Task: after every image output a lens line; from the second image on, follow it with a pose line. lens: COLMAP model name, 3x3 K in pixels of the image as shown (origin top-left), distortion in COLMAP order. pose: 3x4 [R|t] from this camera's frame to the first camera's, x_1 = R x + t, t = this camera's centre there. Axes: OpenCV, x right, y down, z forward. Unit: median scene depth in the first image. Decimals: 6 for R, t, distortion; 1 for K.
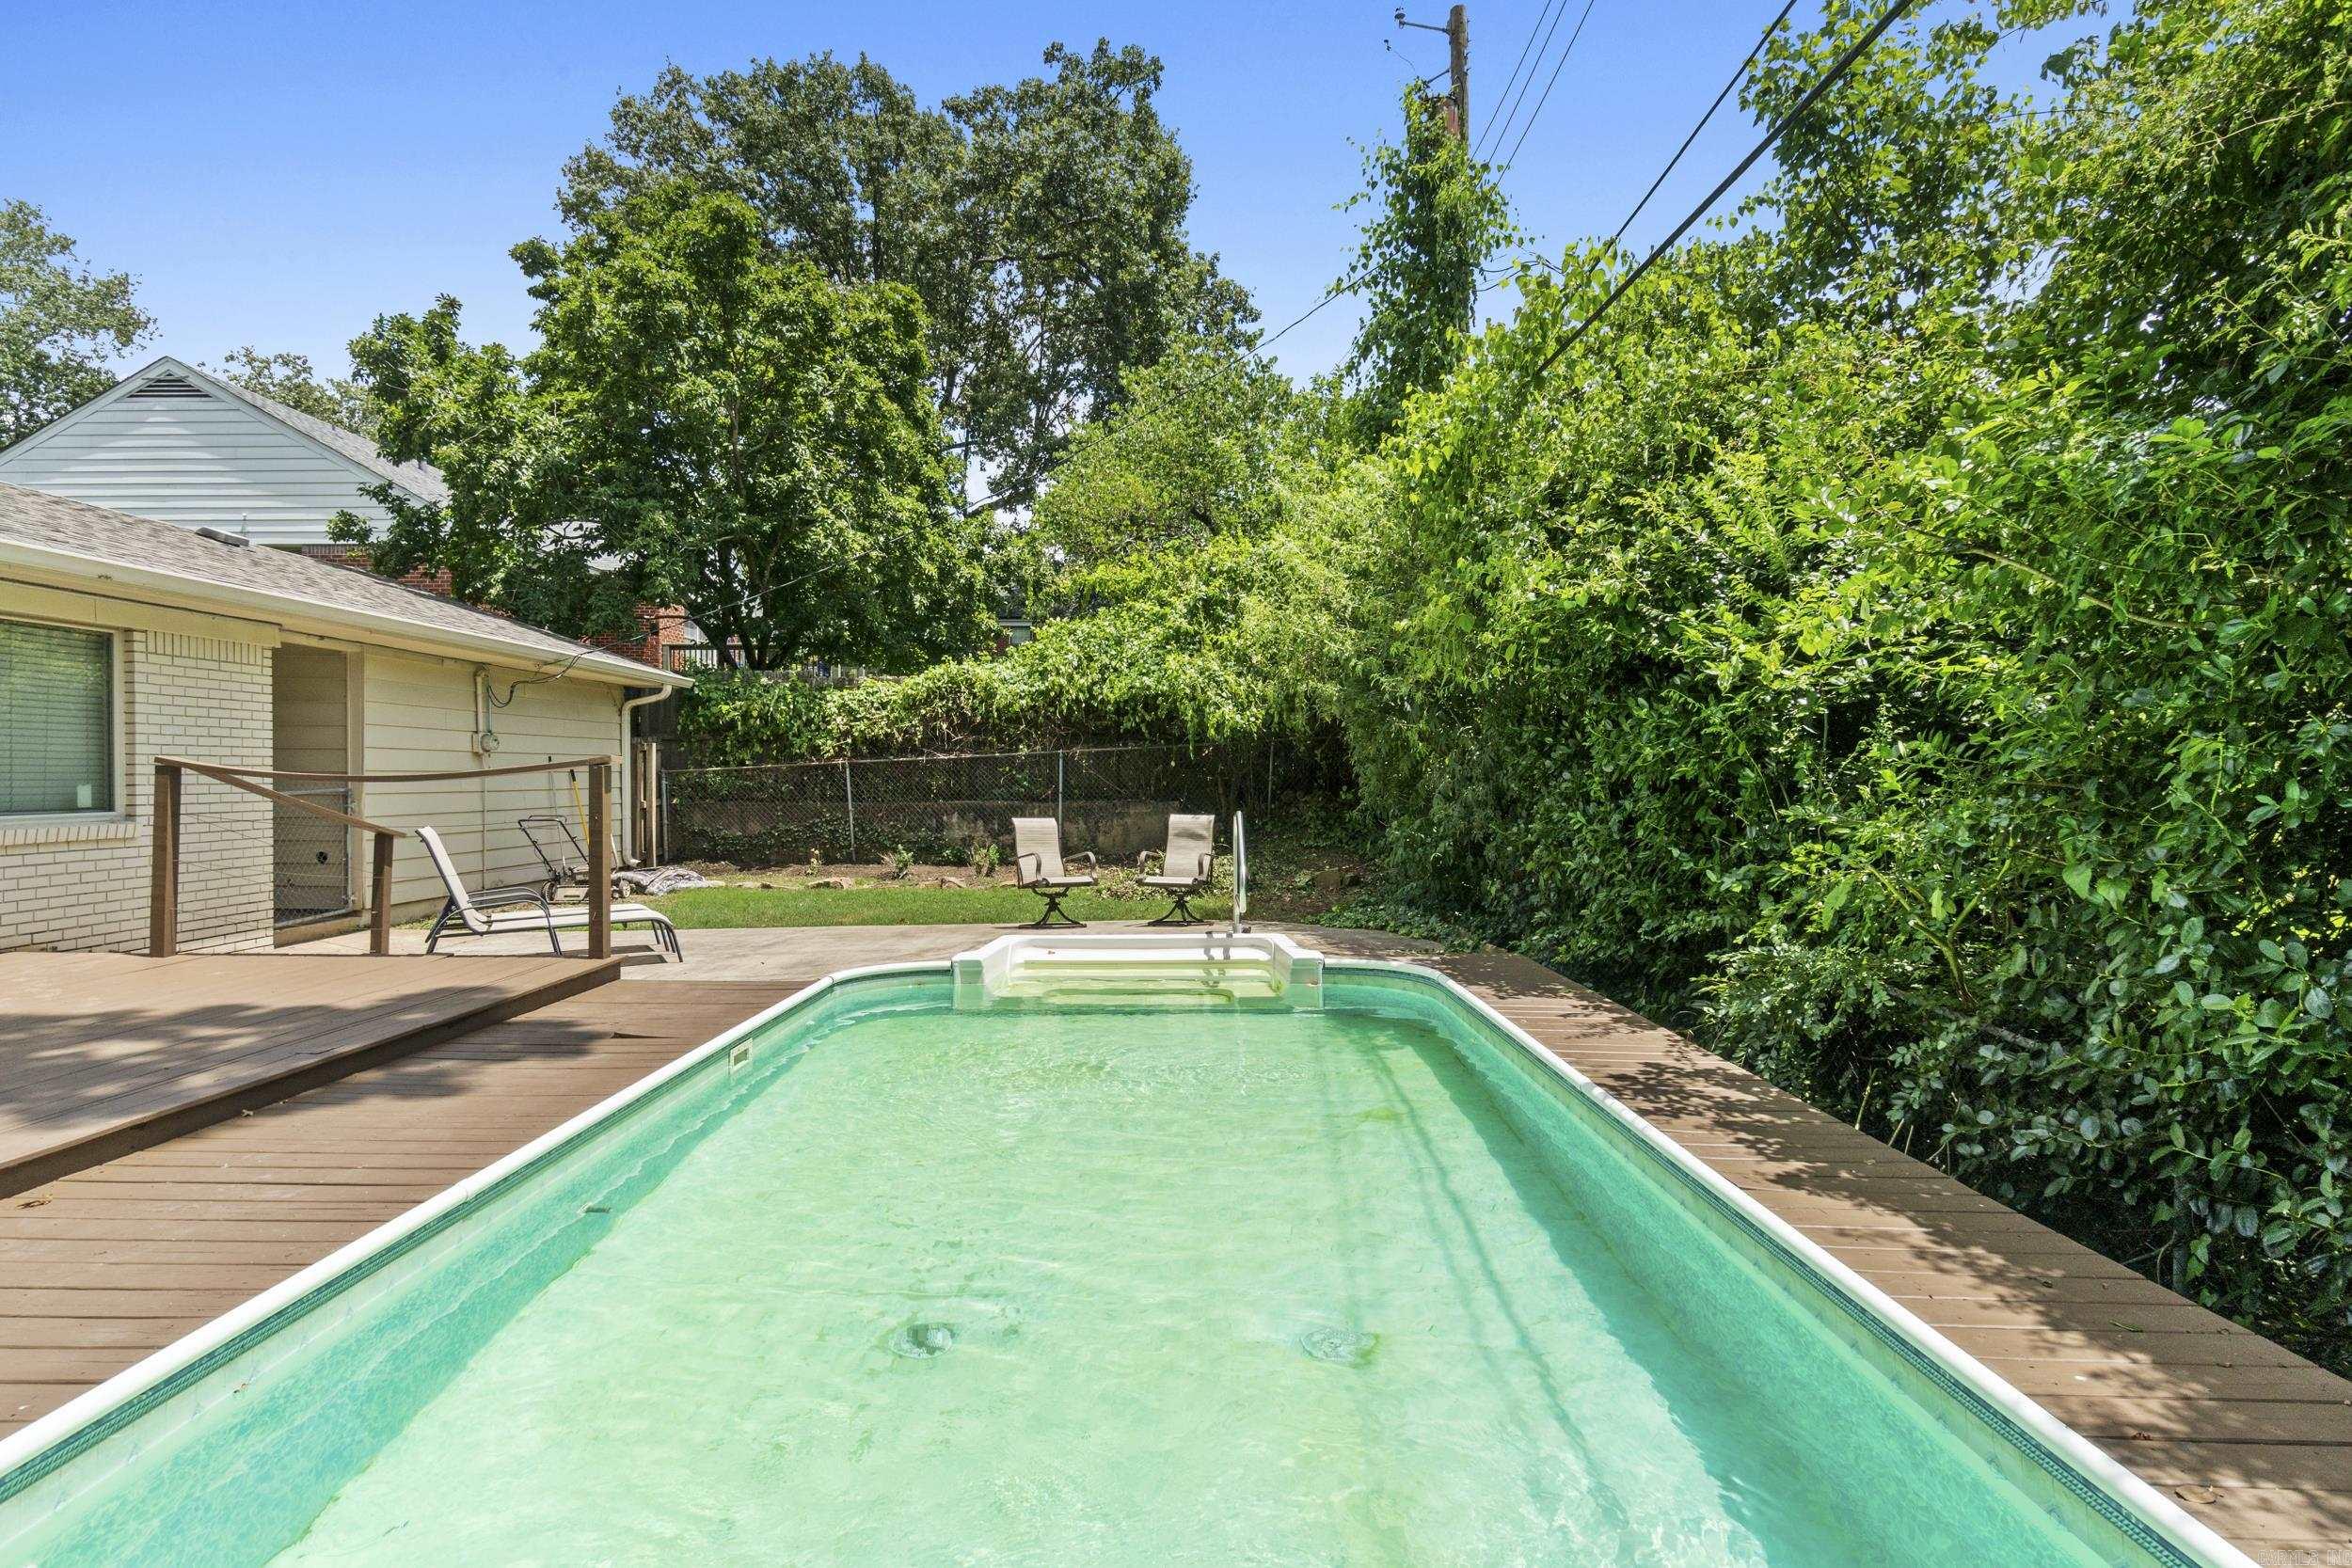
lens RADIAL K [[1185.4, 0, 1161.5], [0, 1185.4, 779.0], [0, 0, 1]] dist [-0.010639, -0.000702]
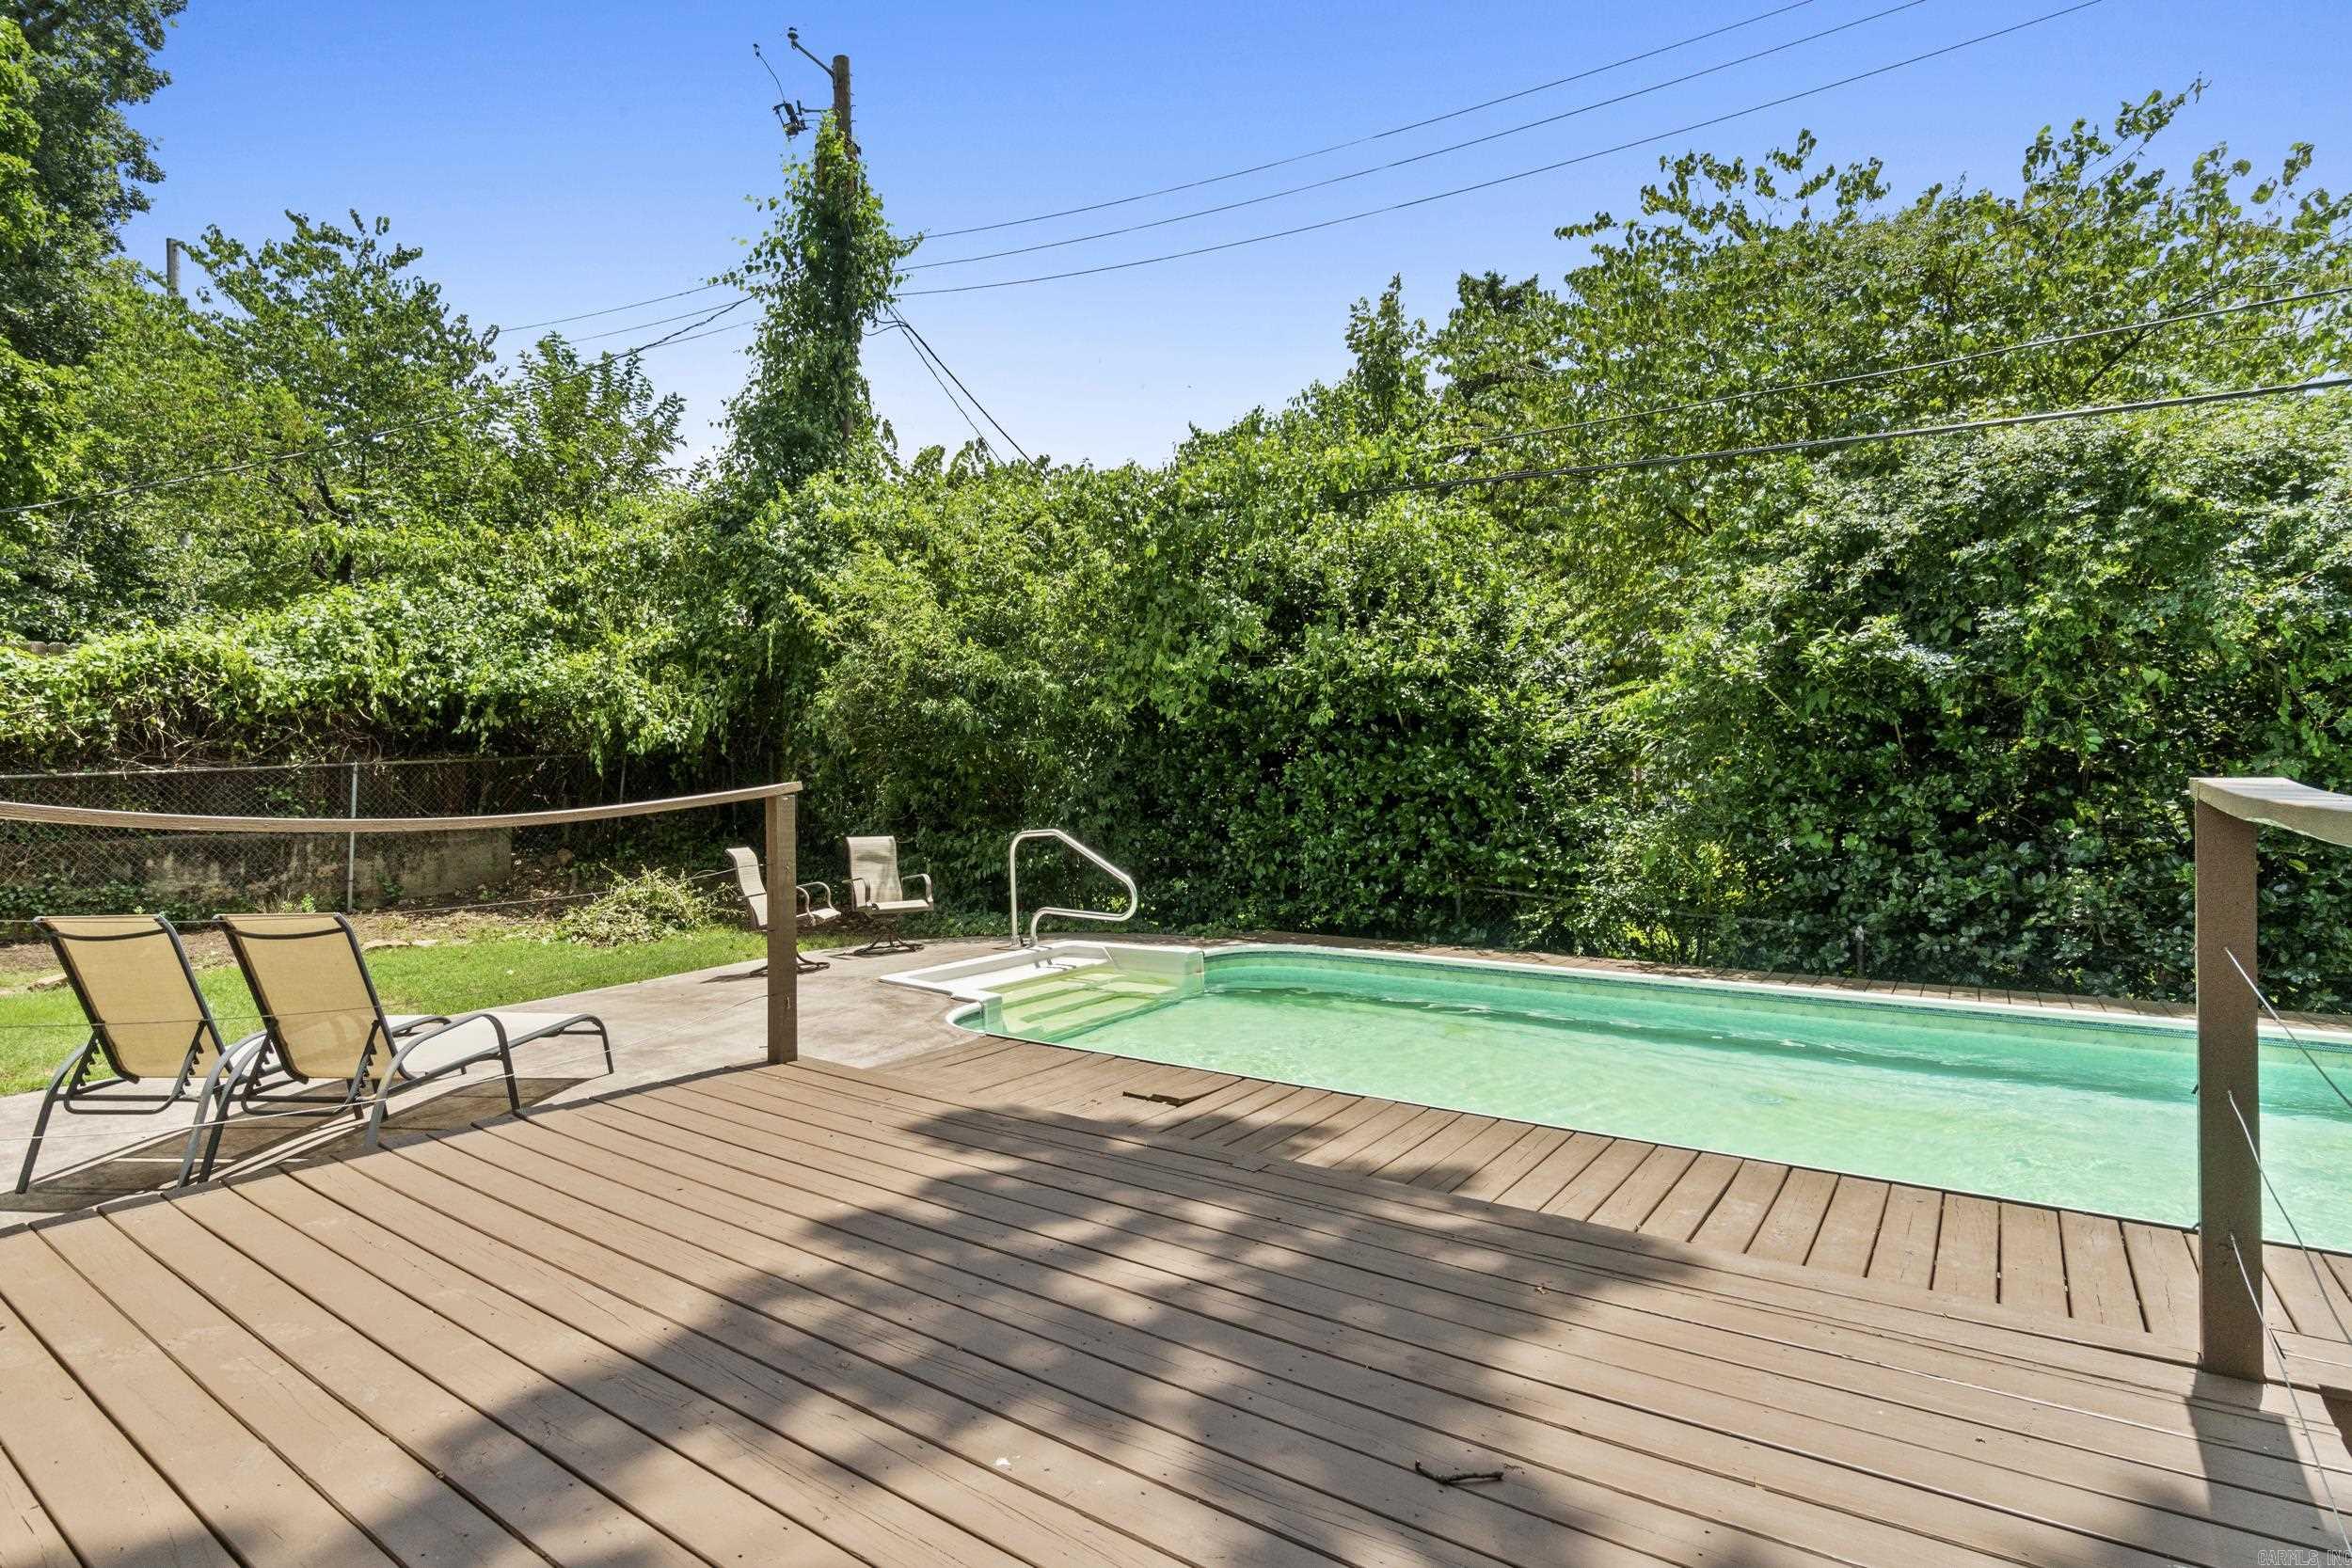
lens RADIAL K [[1185.4, 0, 1161.5], [0, 1185.4, 779.0], [0, 0, 1]] dist [-0.010639, -0.000702]
pose [[0.579677, 0.001099, 0.814846, -0.410865], [0.007616, 0.999948, -0.006767, -0.005482], [-0.814811, 0.010128, 0.579638, 0.166972]]
